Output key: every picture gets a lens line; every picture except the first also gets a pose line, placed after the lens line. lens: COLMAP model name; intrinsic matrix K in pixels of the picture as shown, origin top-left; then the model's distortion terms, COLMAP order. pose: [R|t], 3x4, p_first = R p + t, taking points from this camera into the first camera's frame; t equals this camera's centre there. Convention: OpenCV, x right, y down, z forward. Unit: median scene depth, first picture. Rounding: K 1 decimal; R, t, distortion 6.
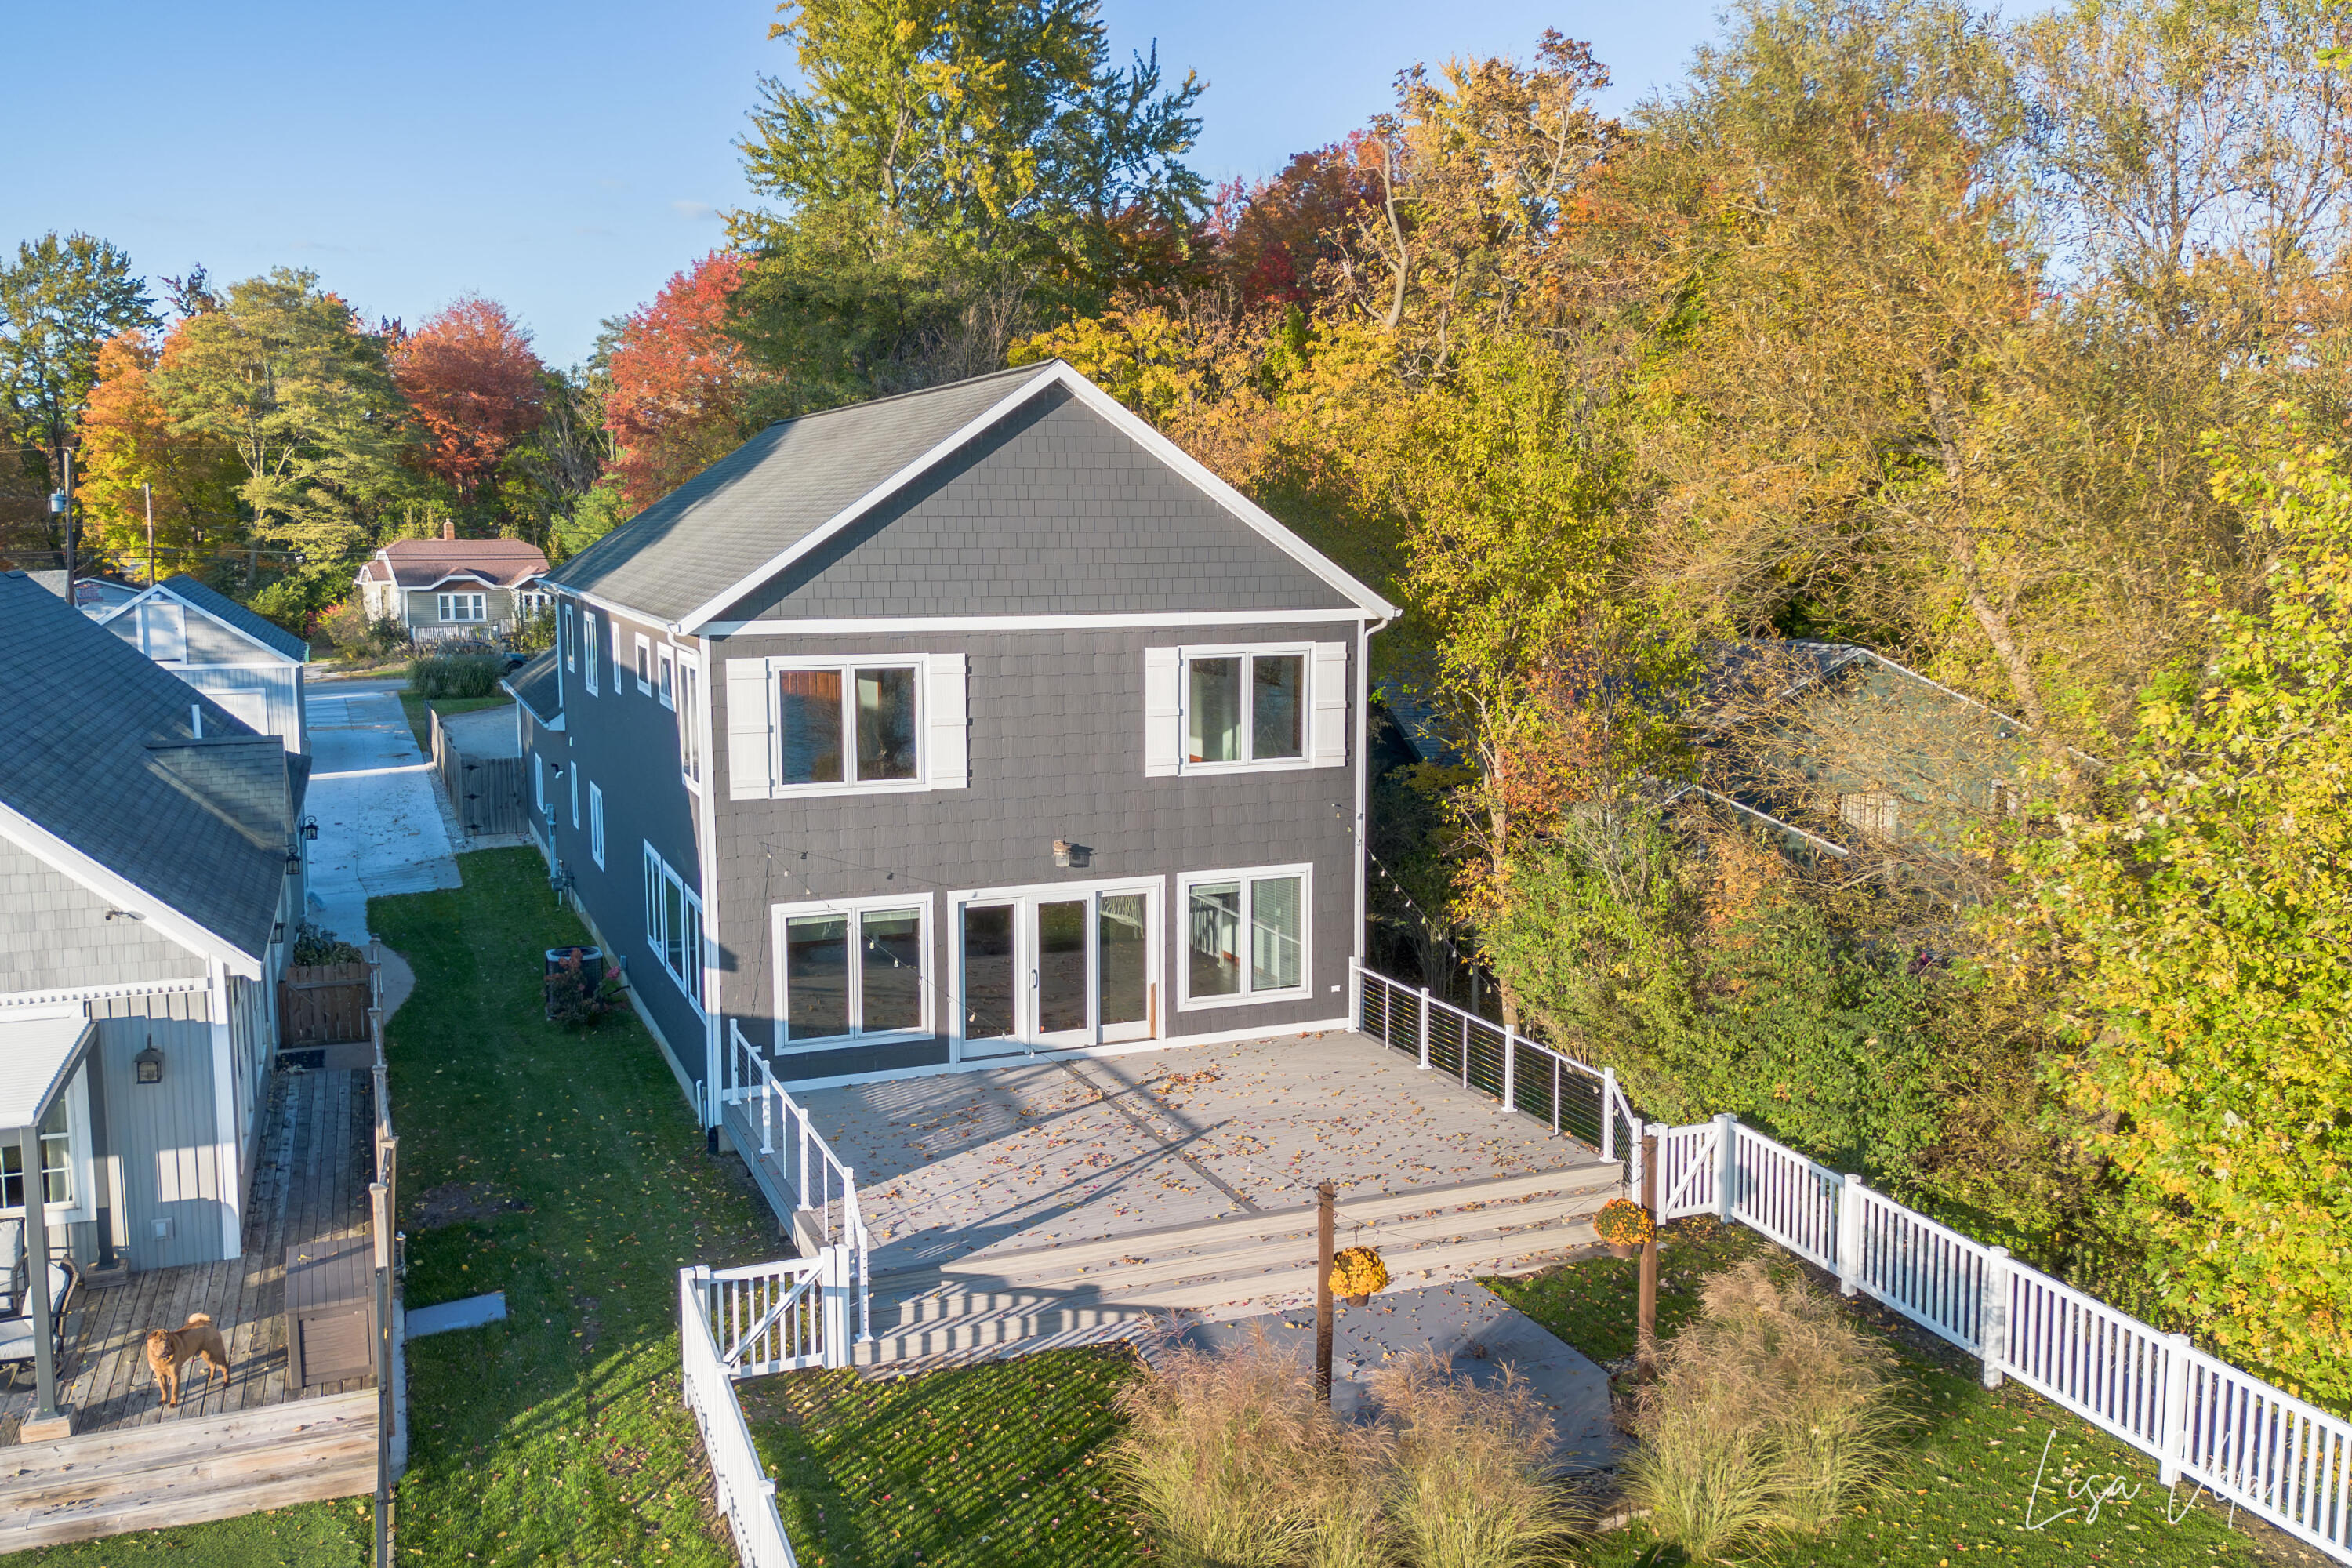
lens RADIAL K [[1991.6, 0, 1182.9], [0, 1991.6, 757.4], [0, 0, 1]] dist [0.060070, -0.011410]
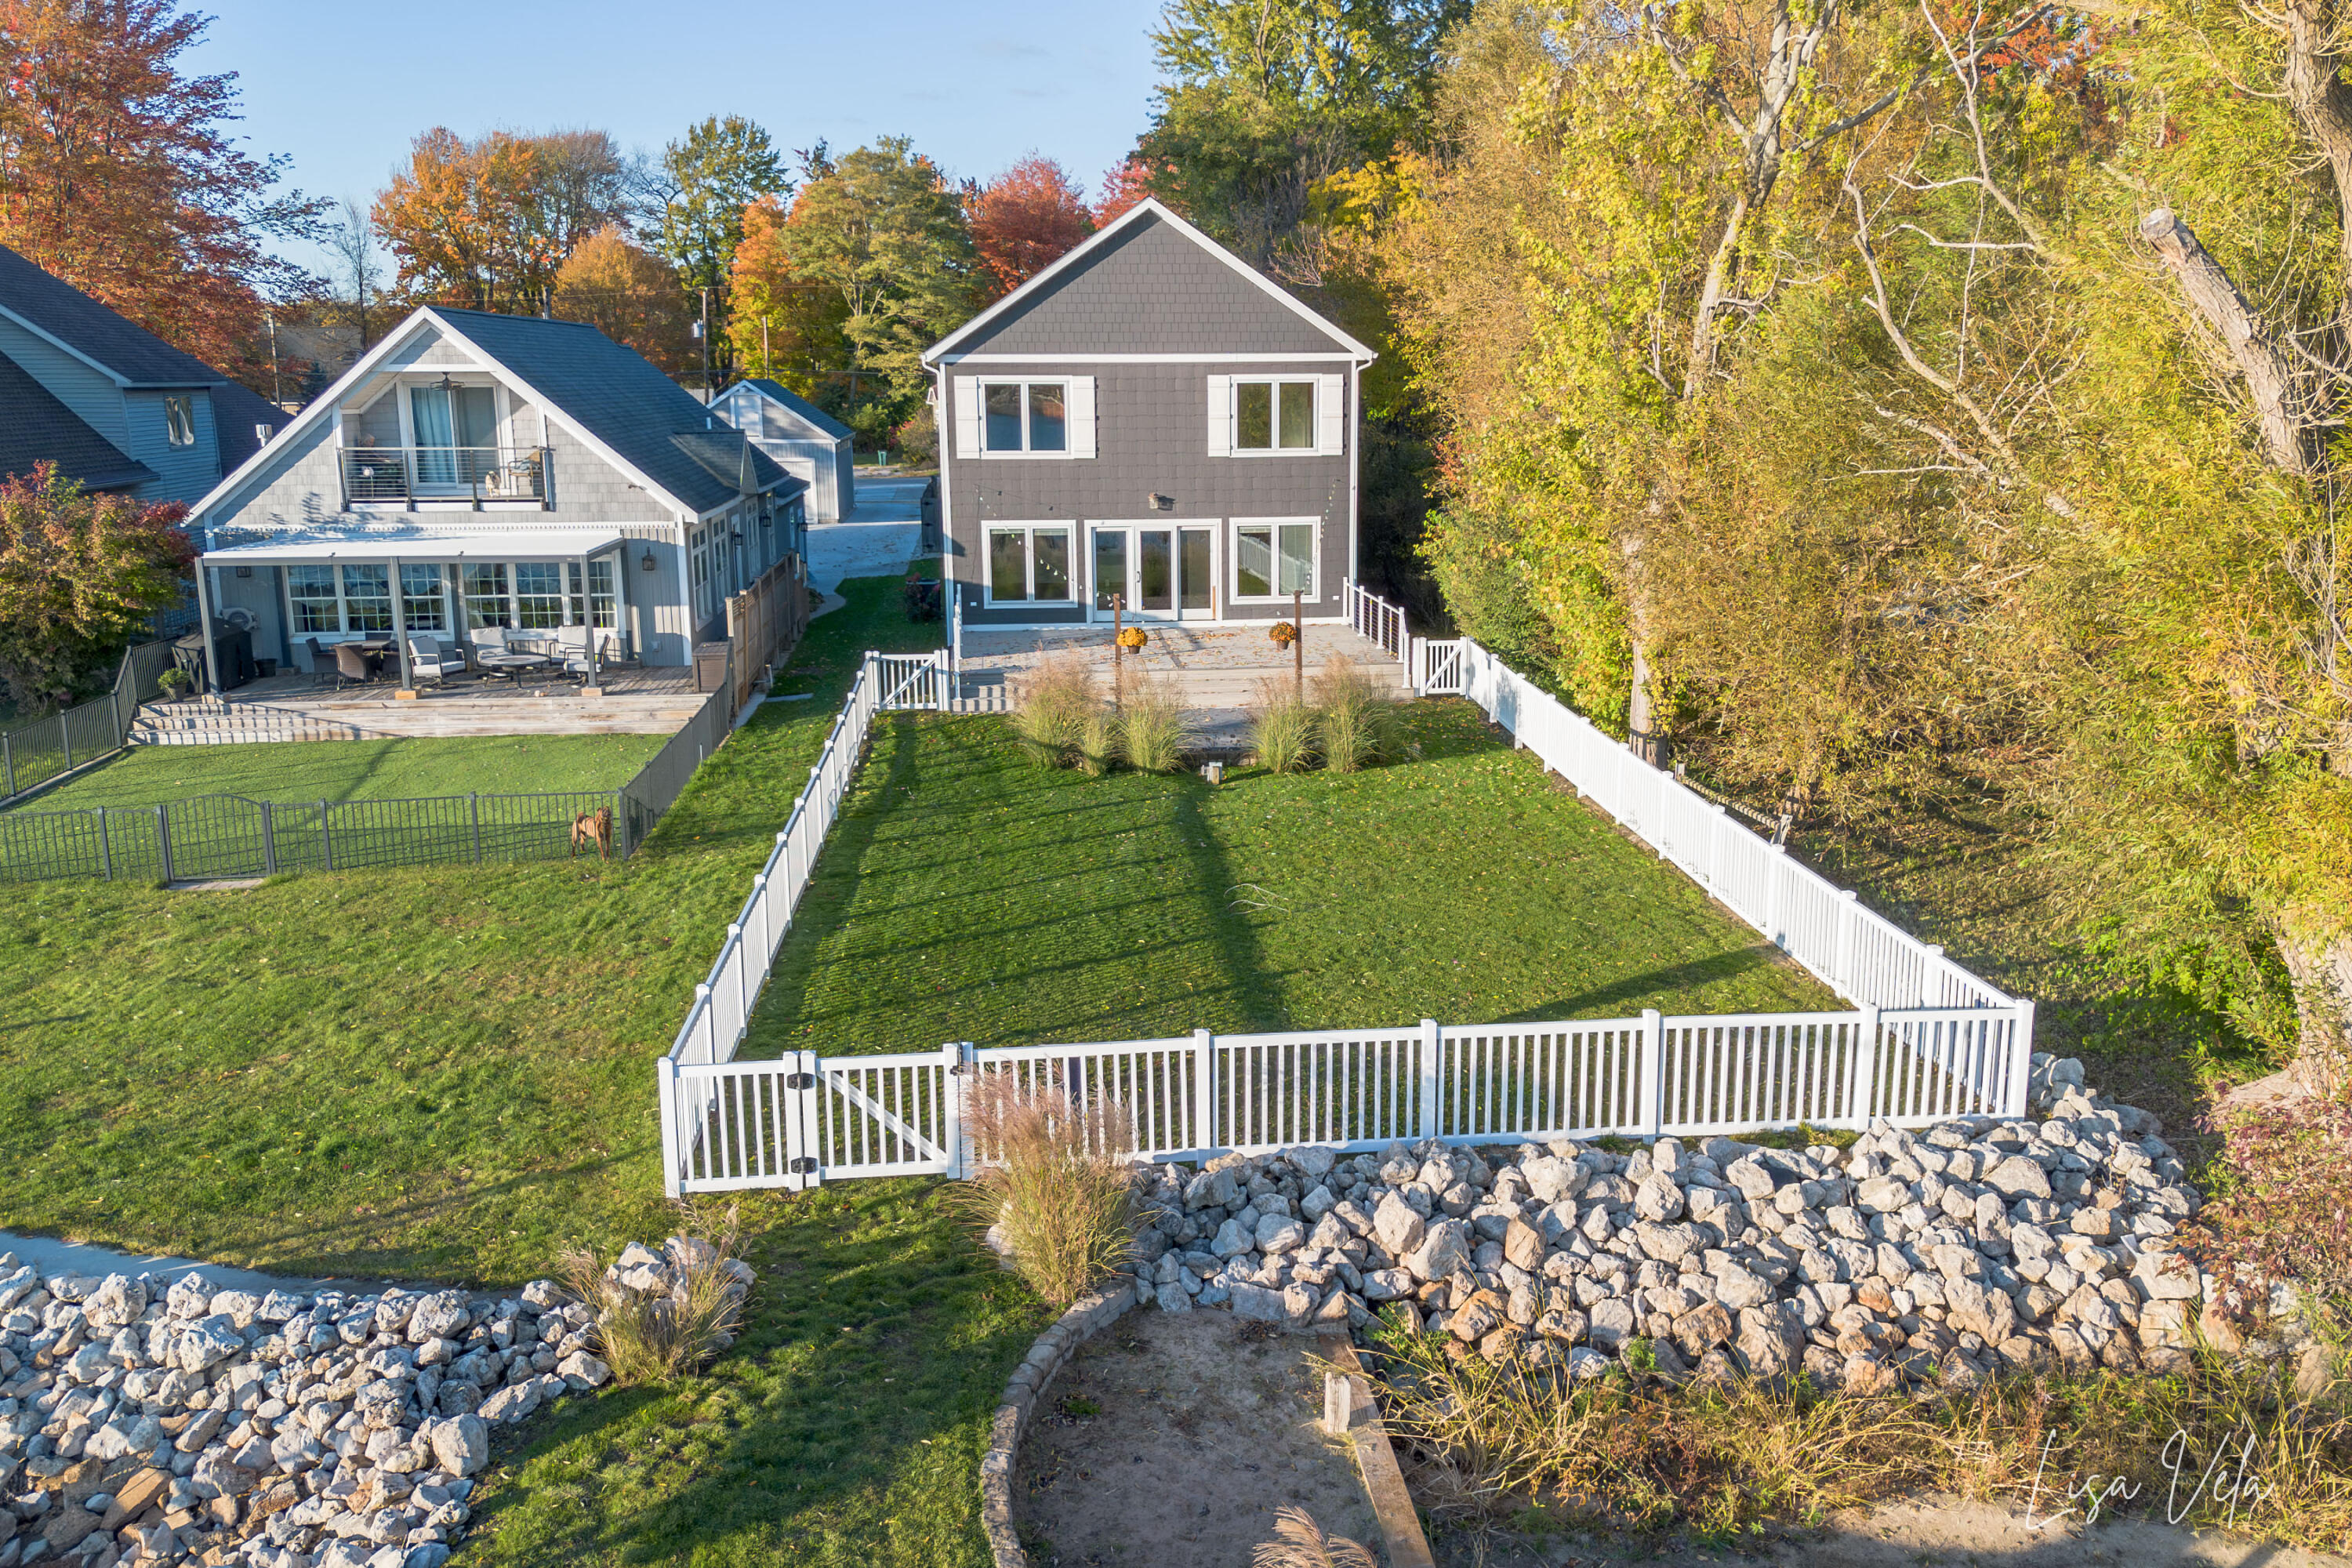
lens RADIAL K [[1989.5, 0, 1250.2], [0, 1989.5, 800.6], [0, 0, 1]] dist [0.069286, -0.094648]
pose [[0.965335, 0.052873, -0.255604, 0.465930], [-0.028657, 0.994817, 0.097557, 0.135700], [0.259438, -0.086850, 0.961847, -0.622799]]
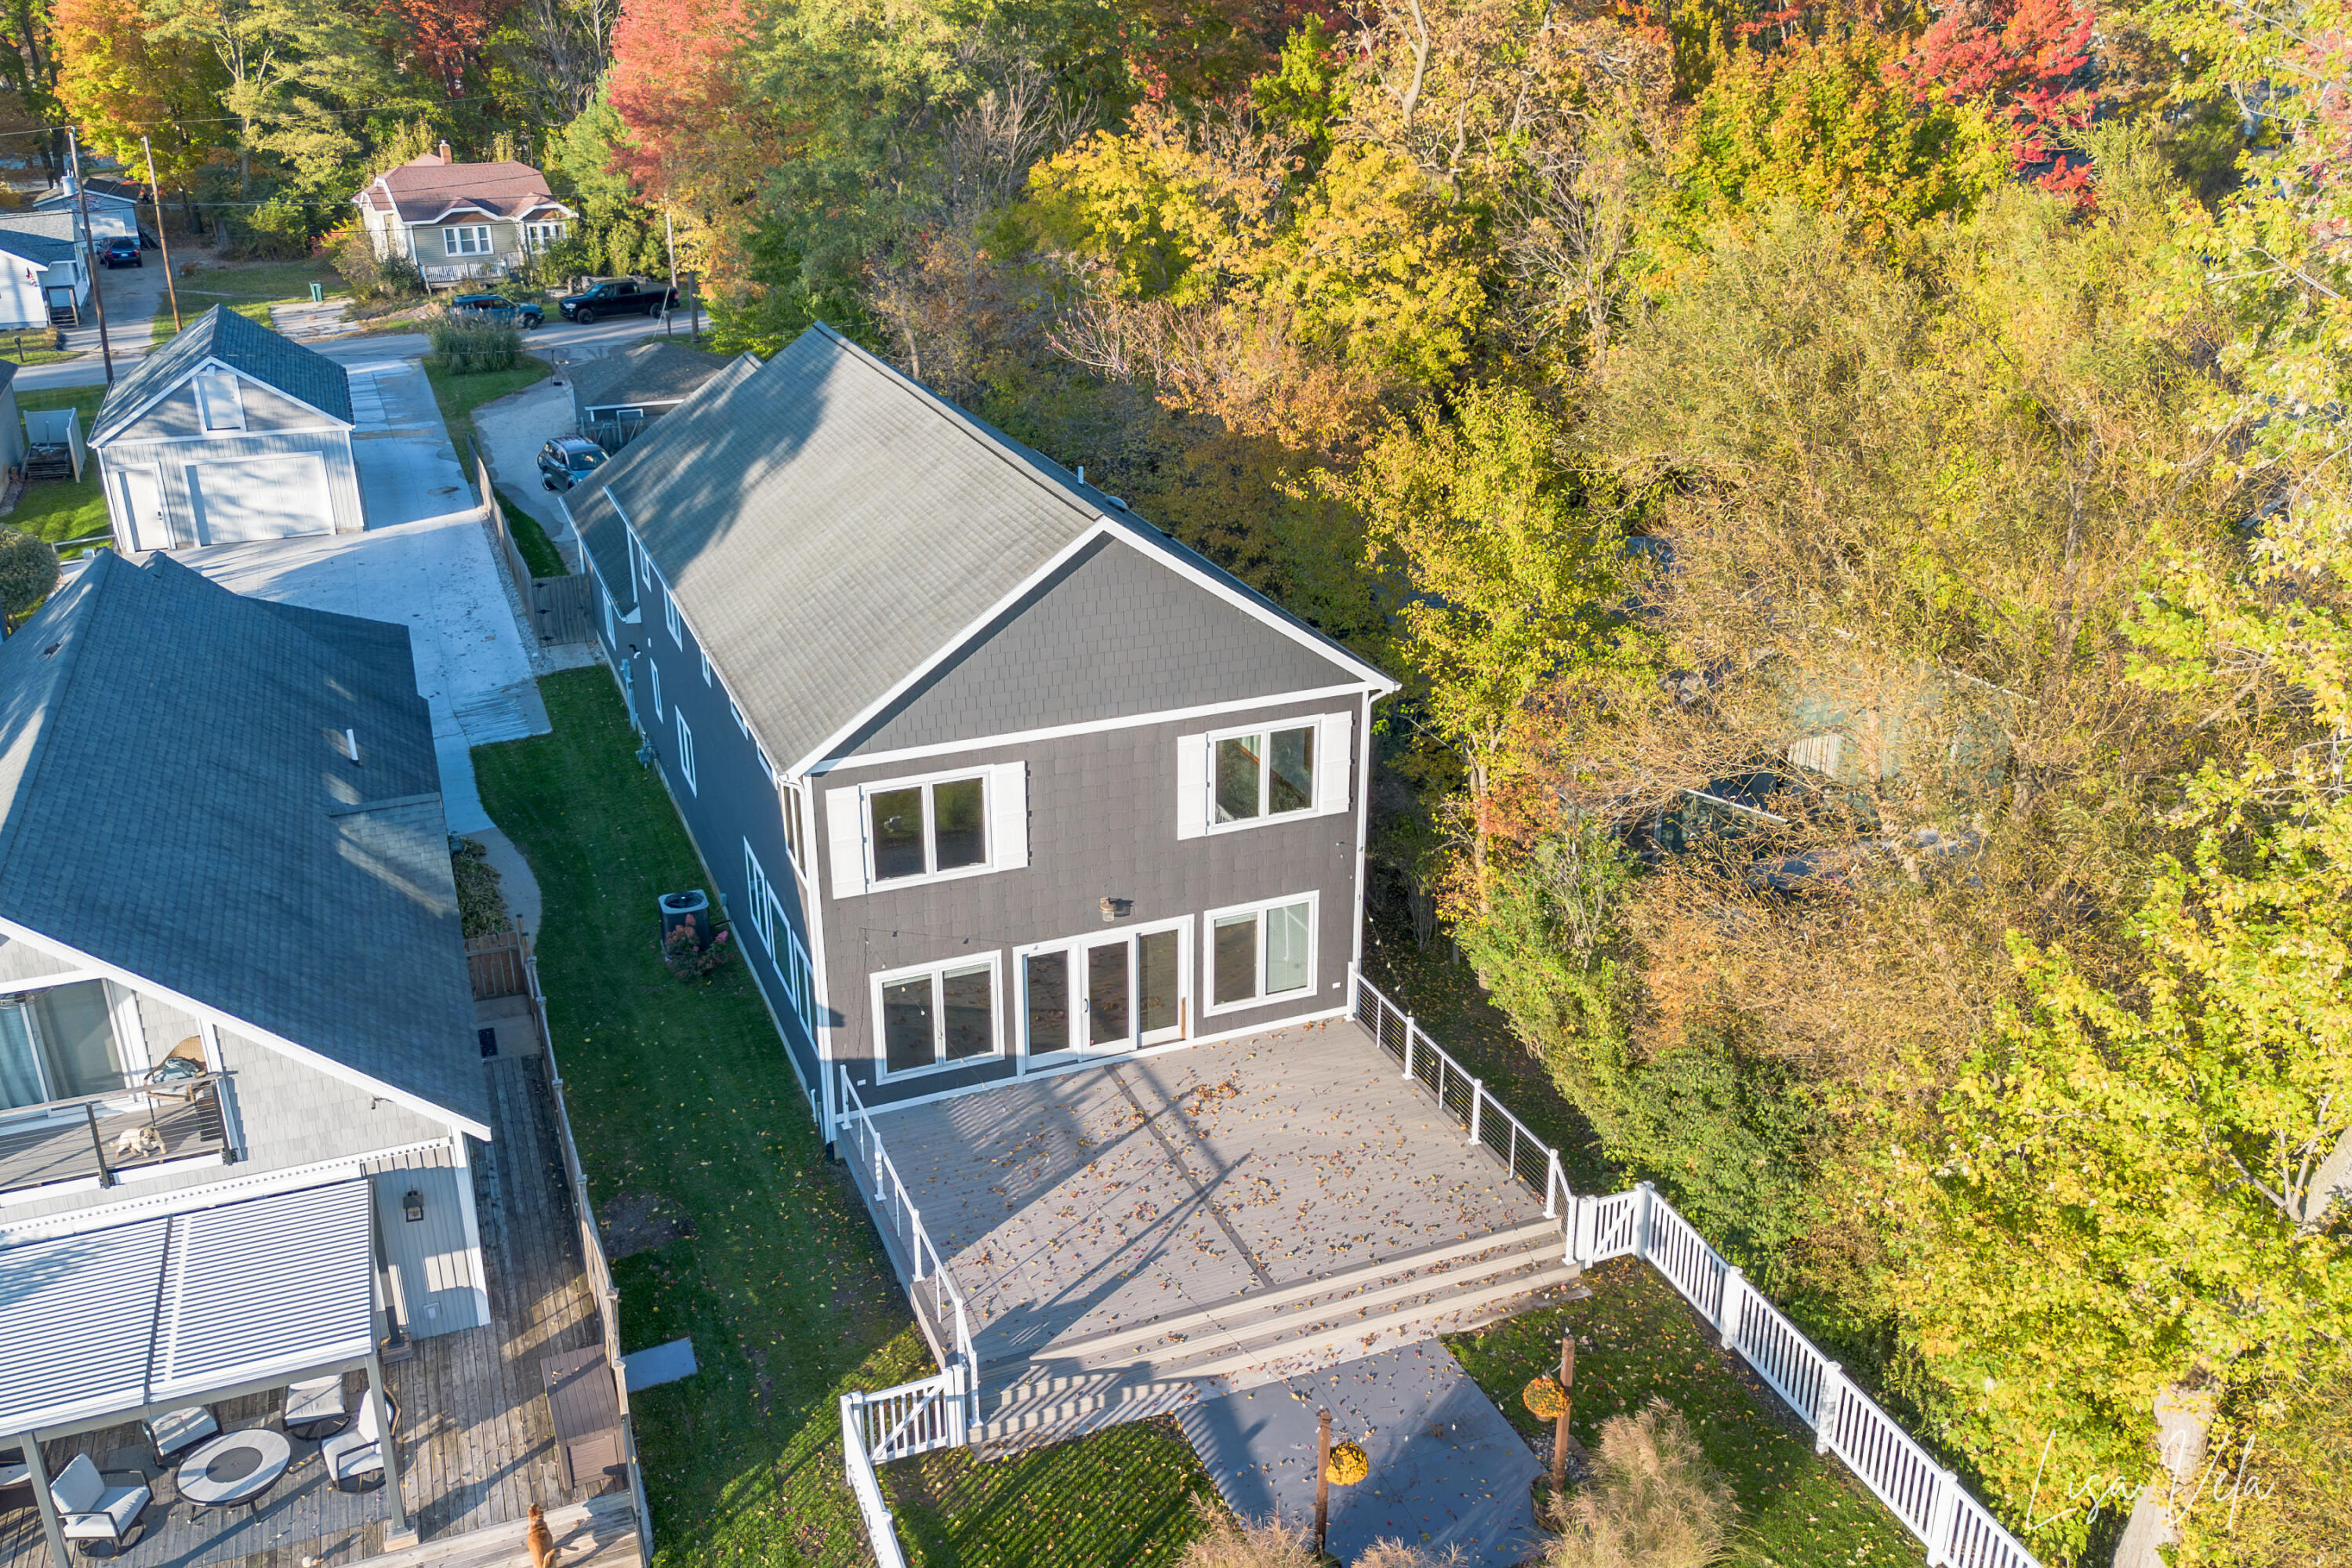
lens RADIAL K [[1996.1, 0, 1175.9], [0, 1996.1, 762.6], [0, 0, 1]] dist [0.075657, -0.057895]
pose [[0.999984, 0.000613, -0.005599, -0.013761], [0.000830, 0.967156, 0.254182, -0.344311], [0.005570, -0.254183, 0.967140, -0.131252]]
